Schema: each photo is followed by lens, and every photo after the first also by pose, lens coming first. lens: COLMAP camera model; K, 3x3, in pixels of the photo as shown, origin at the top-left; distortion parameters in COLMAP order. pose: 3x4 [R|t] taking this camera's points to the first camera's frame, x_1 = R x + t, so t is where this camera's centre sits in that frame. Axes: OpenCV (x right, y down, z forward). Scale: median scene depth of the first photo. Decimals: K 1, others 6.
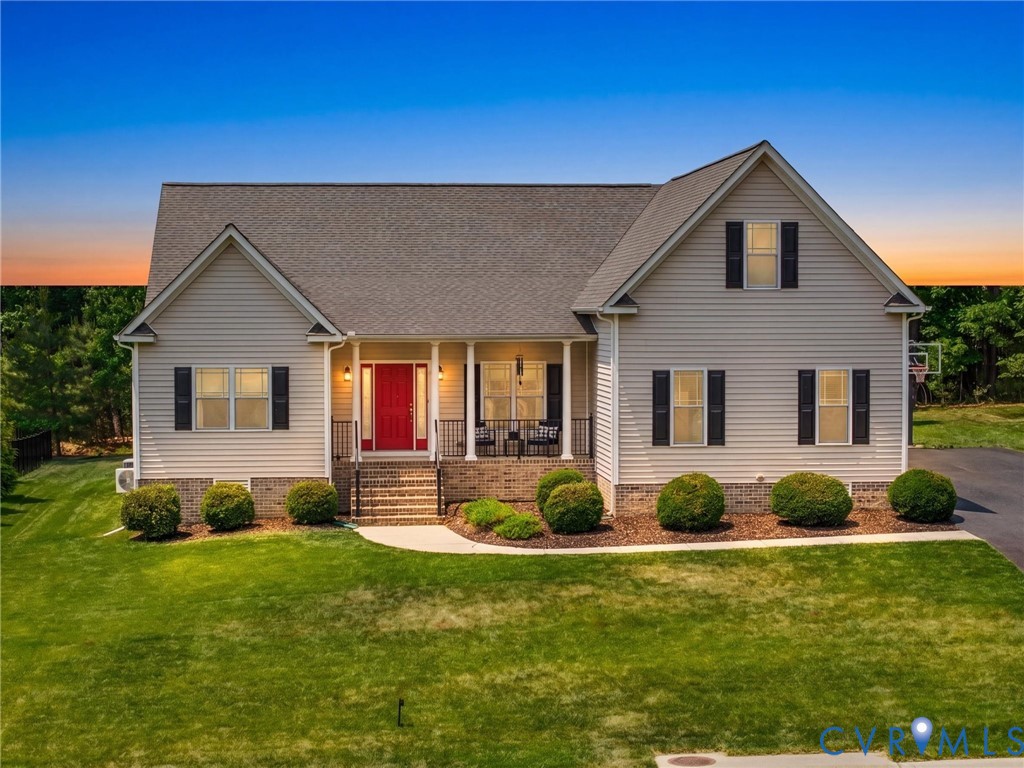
lens RADIAL K [[2106.9, 0, 512.0], [0, 2106.9, 384.0], [0, 0, 1]] dist [-0.027103, 0.184490]
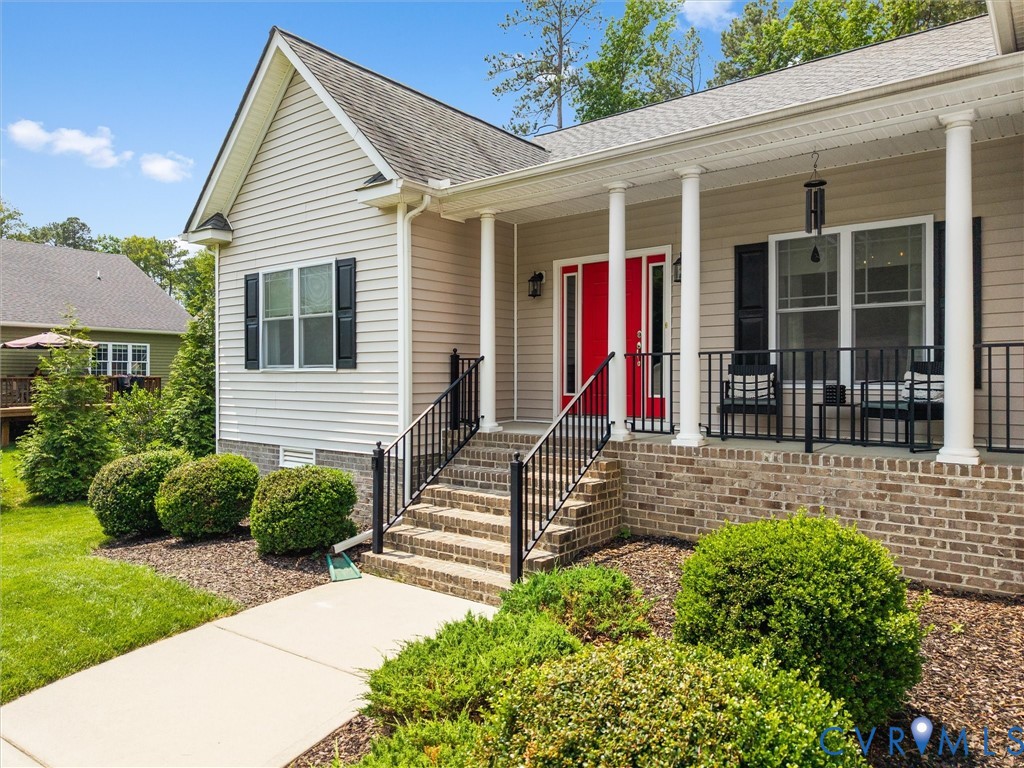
lens RADIAL K [[685.0, 0, 512.0], [0, 685.0, 384.0], [0, 0, 1]] dist [0.001883, 0.000163]
pose [[0.727126, 0.009177, -0.686443, 0.050874], [-0.027224, 0.999510, -0.015475, 0.027522], [0.685964, 0.029940, 0.727019, 0.897972]]
